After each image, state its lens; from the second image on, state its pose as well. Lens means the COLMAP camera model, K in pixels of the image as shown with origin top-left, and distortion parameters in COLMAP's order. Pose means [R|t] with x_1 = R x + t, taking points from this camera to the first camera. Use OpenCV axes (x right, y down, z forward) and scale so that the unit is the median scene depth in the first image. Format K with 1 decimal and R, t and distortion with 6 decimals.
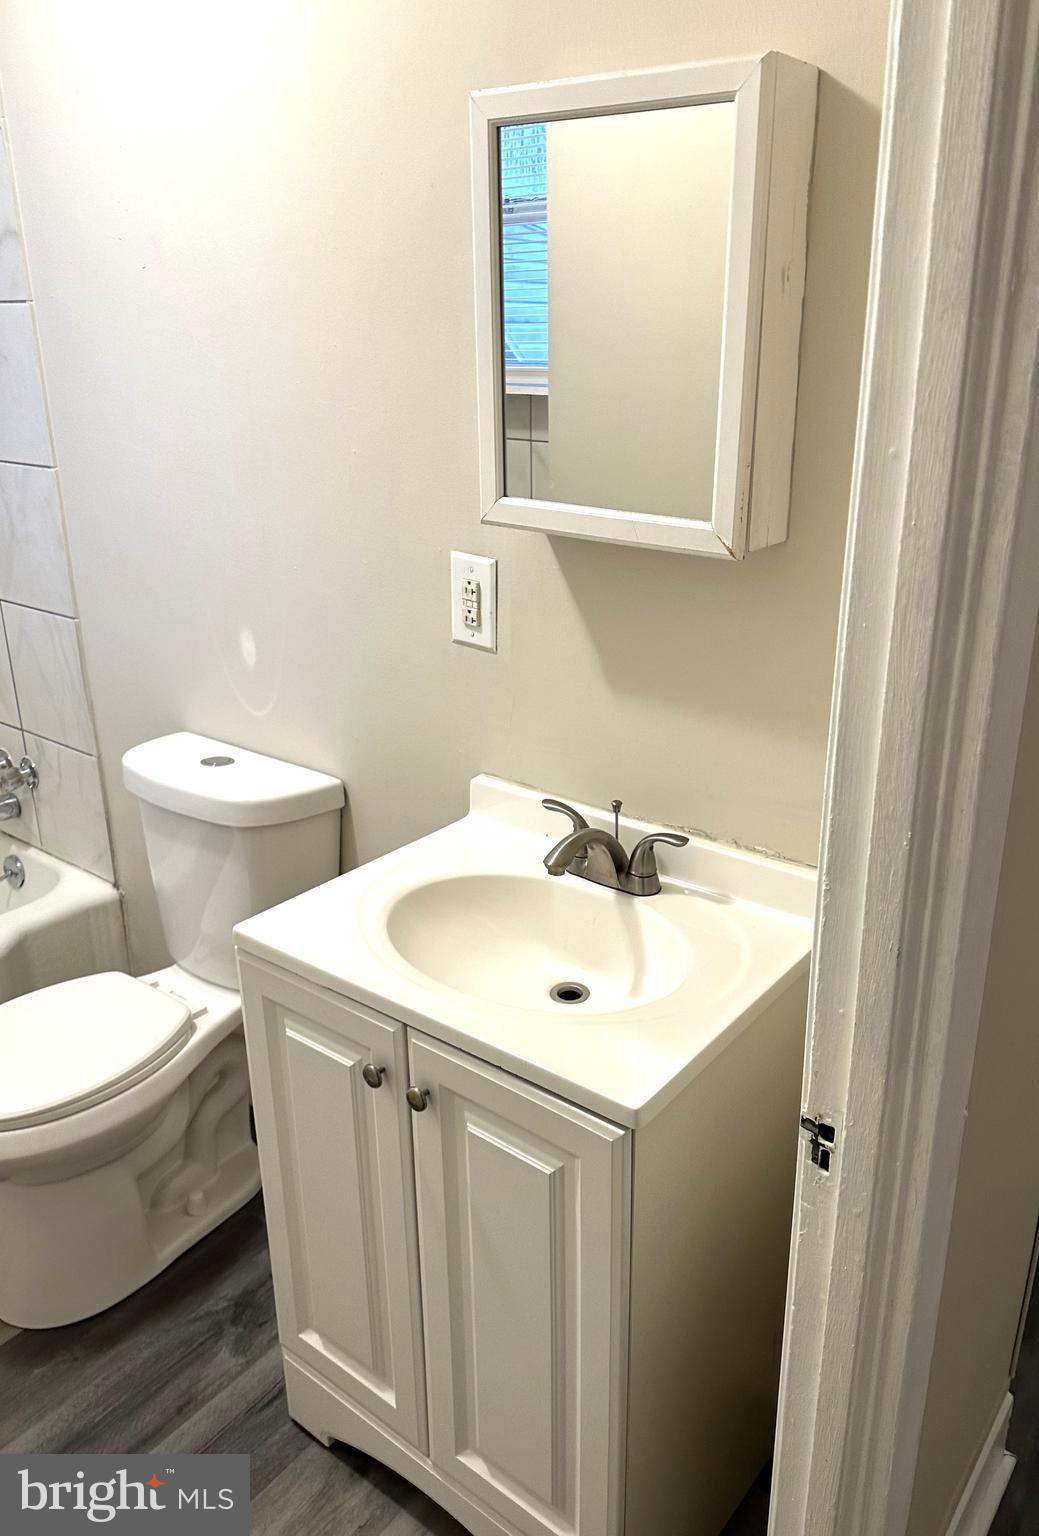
lens RADIAL K [[1155.7, 0, 584.3], [0, 1155.7, 767.2], [0, 0, 1]] dist [0.152549, -0.239448]
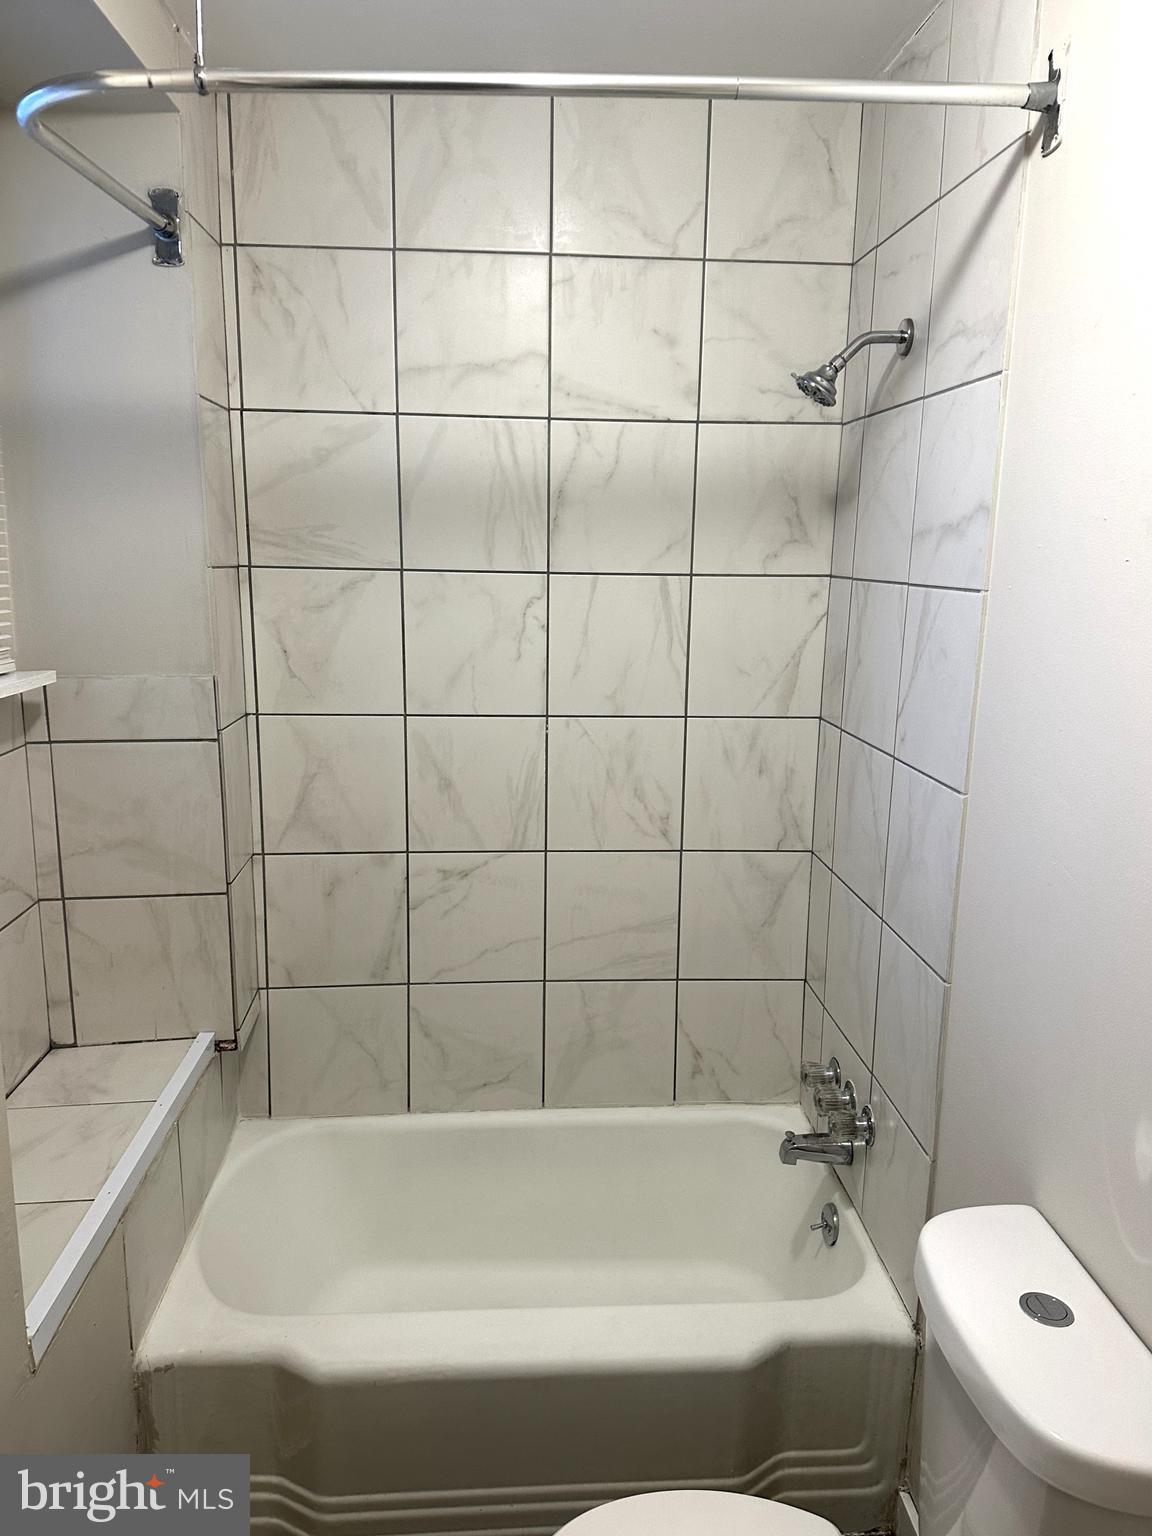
lens RADIAL K [[1093.2, 0, 594.6], [0, 1093.2, 768.3], [0, 0, 1]] dist [0.146783, -0.229763]
pose [[0.651233, 0.163412, -0.741075, -0.100112], [-0.283061, 0.958372, -0.037418, -0.239602], [0.704110, 0.234137, 0.670379, 0.468007]]
